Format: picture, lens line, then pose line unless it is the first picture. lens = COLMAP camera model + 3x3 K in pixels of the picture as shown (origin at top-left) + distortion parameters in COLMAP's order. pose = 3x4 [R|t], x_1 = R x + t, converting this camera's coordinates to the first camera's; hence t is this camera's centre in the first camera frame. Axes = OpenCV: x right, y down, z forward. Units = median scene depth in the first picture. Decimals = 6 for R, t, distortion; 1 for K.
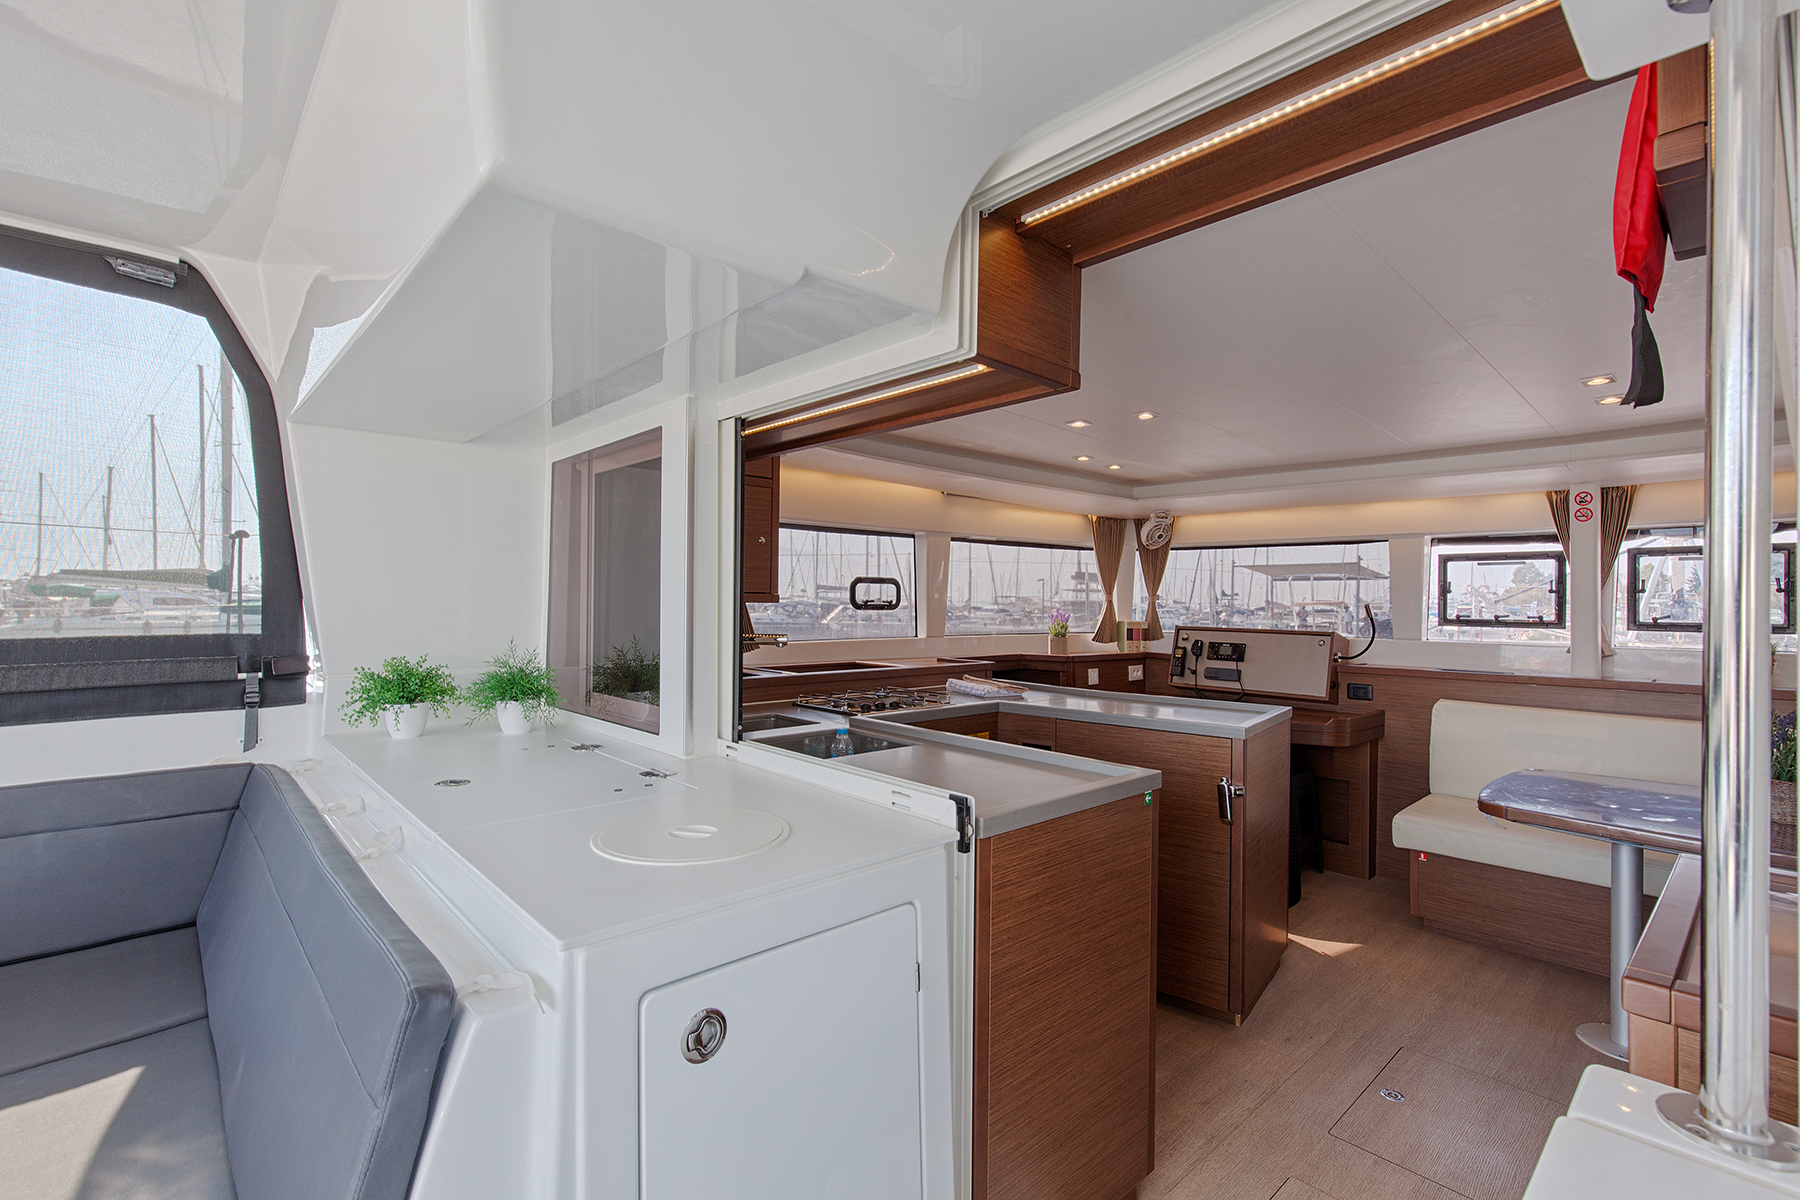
lens RADIAL K [[826.1, 0, 912.5], [0, 826.1, 608.0], [0, 0, 1]] dist [0.010803, 0.000157]
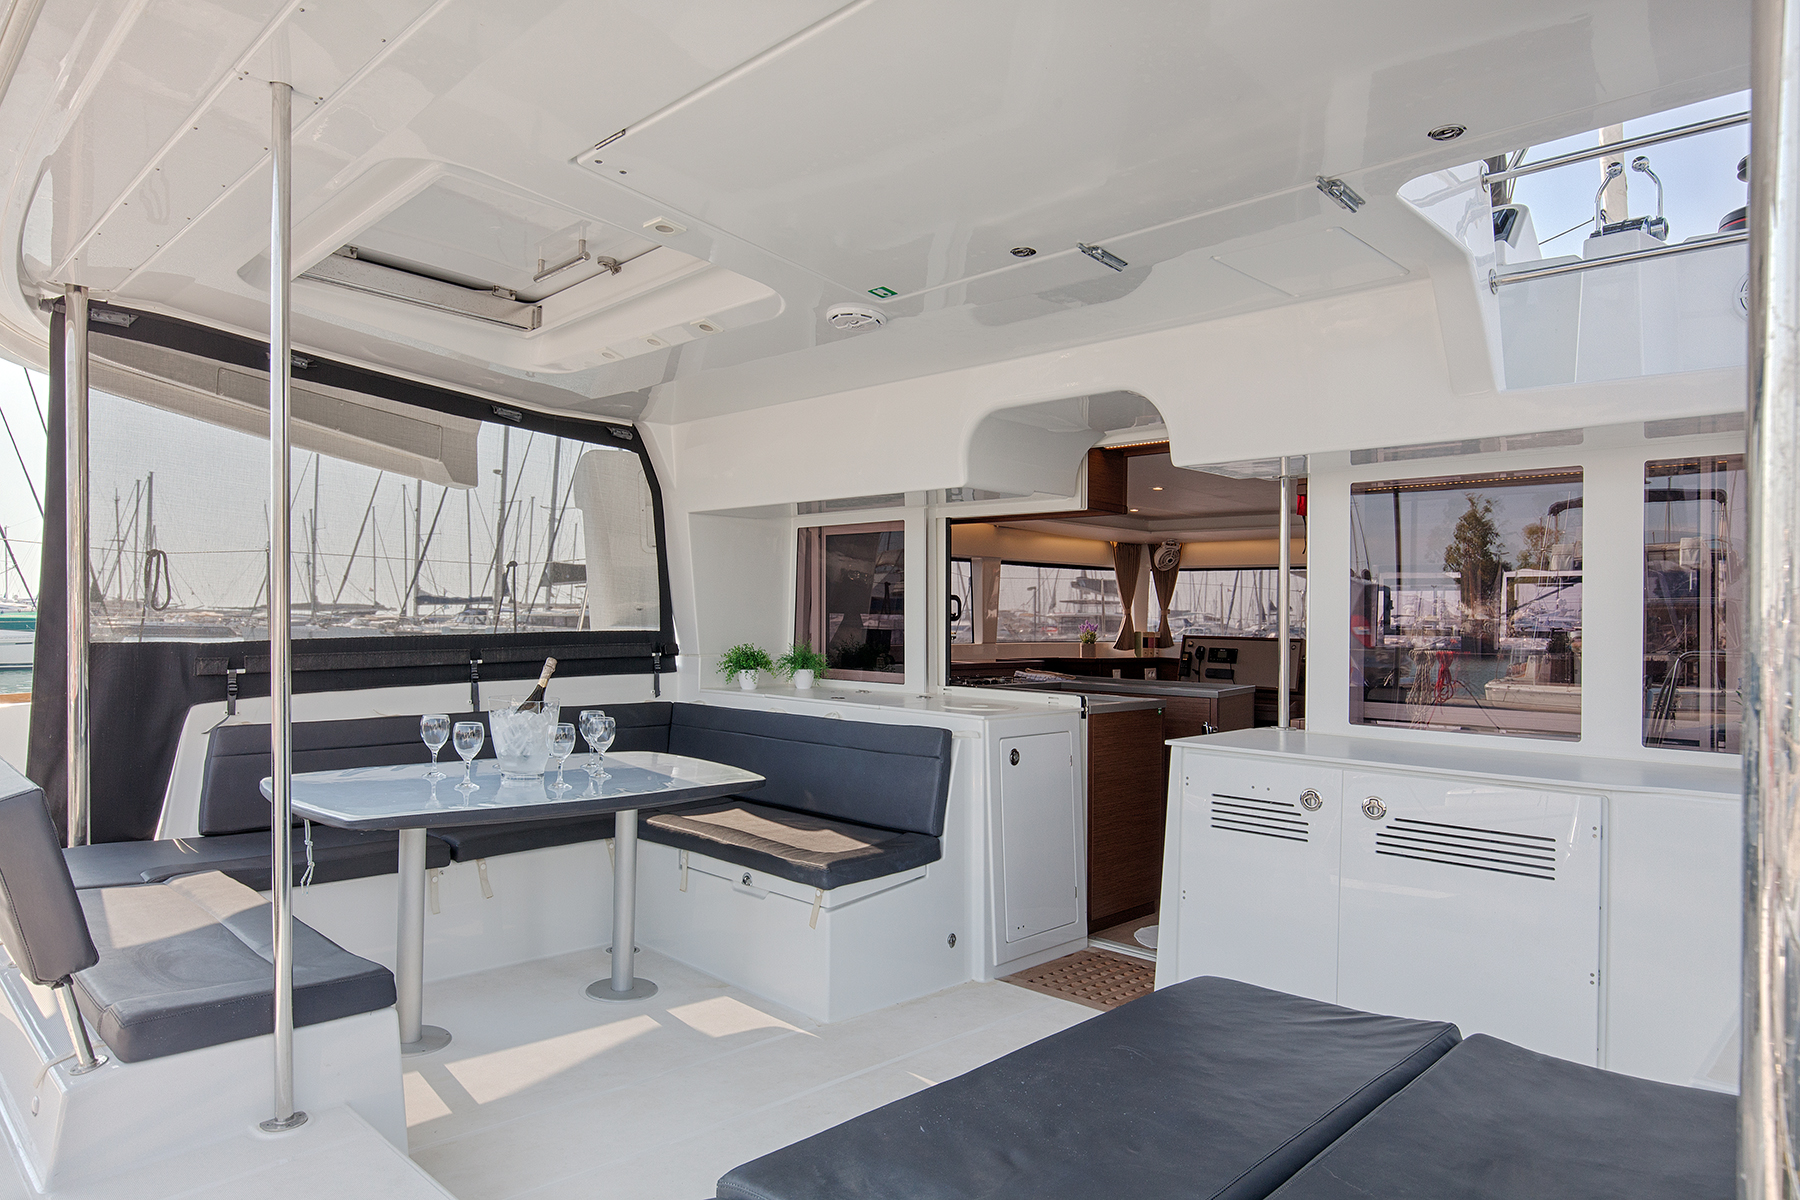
lens RADIAL K [[1086.4, 0, 901.7], [0, 1086.4, 598.1], [0, 0, 1]] dist [-0.001273, -0.000100]
pose [[0.999092, 0.004641, 0.042351, -0.165028], [-0.003670, 0.999729, -0.022978, 0.005675], [-0.042446, 0.022801, 0.998839, -0.587328]]
